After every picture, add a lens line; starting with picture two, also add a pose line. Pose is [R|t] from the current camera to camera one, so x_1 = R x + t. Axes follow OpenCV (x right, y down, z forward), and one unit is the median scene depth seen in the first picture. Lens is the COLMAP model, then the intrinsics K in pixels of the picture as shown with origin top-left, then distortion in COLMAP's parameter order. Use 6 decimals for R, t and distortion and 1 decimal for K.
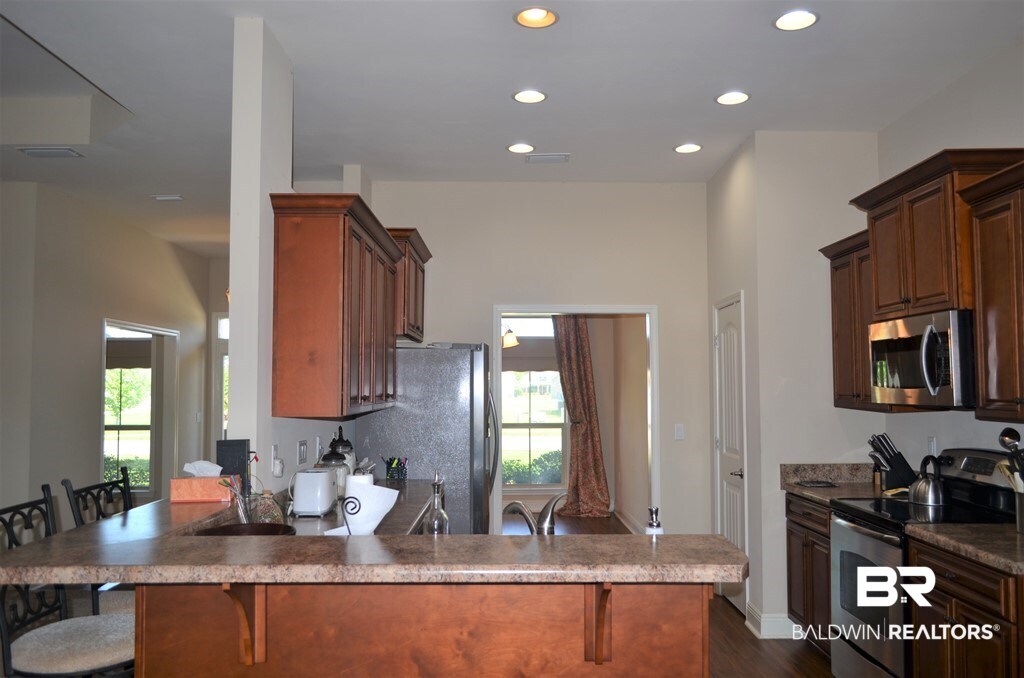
lens RADIAL K [[796.5, 0, 511.8], [0, 796.5, 350.7], [0, 0, 1]] dist [-0.009918, -0.001059]
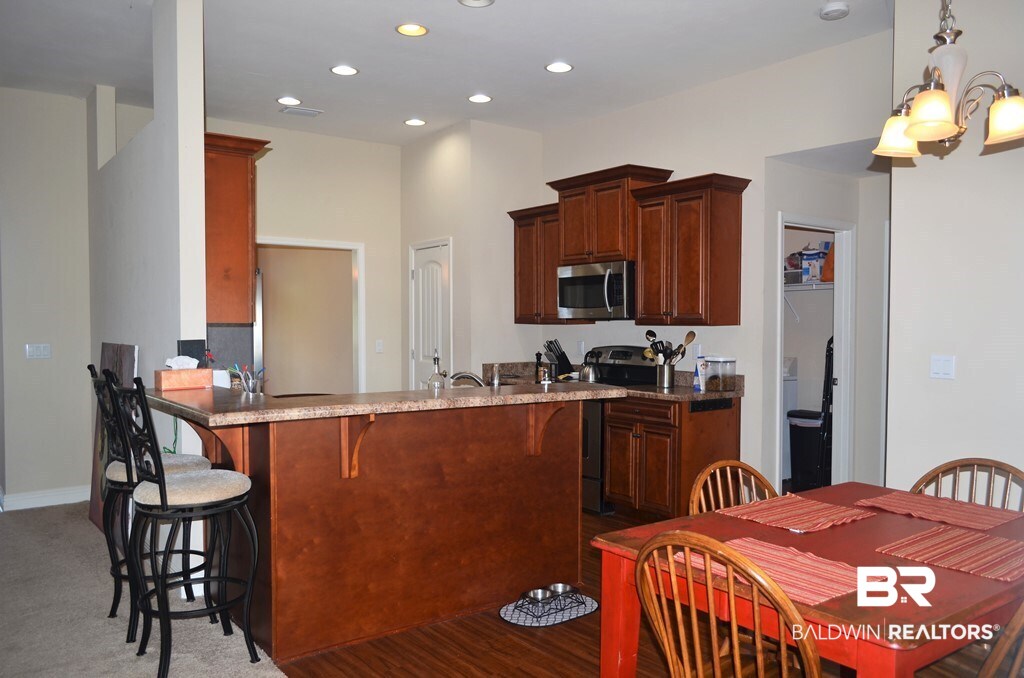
lens RADIAL K [[796.5, 0, 511.8], [0, 796.5, 350.7], [0, 0, 1]] dist [-0.009918, -0.001059]
pose [[0.809038, -0.016394, 0.587527, -0.521695], [-0.028759, 0.997309, 0.067430, 0.026914], [-0.587052, -0.071450, 0.806390, -0.192485]]
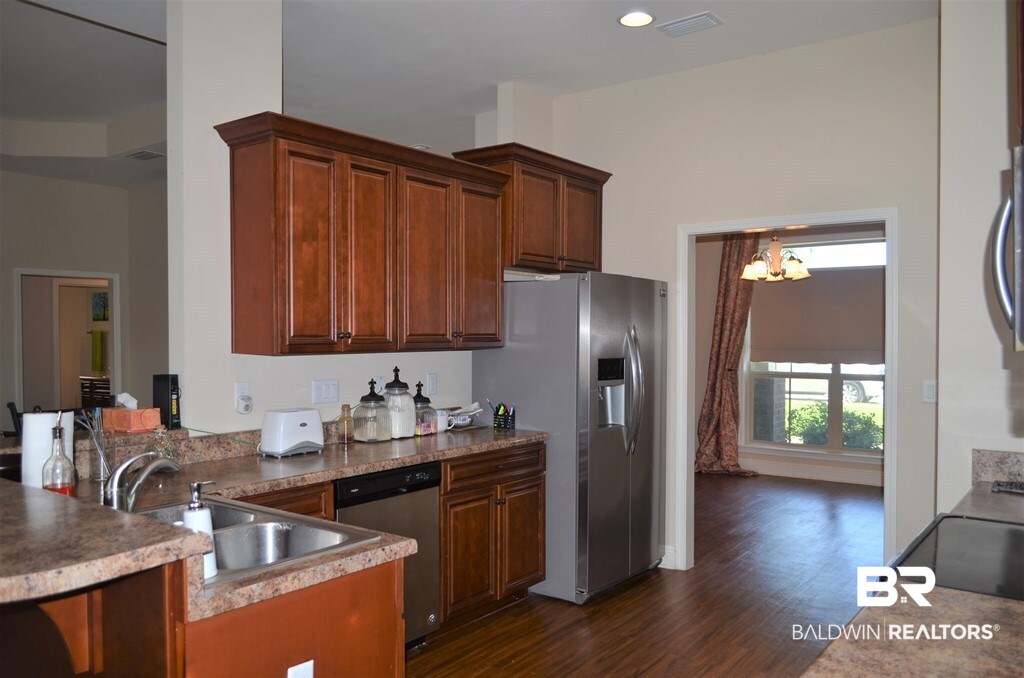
lens RADIAL K [[796.5, 0, 511.8], [0, 796.5, 350.7], [0, 0, 1]] dist [-0.009918, -0.001059]
pose [[0.809071, 0.017132, -0.587461, 0.471671], [0.022102, 0.997981, 0.059543, 0.024401], [0.587295, -0.061159, 0.807059, 0.339938]]
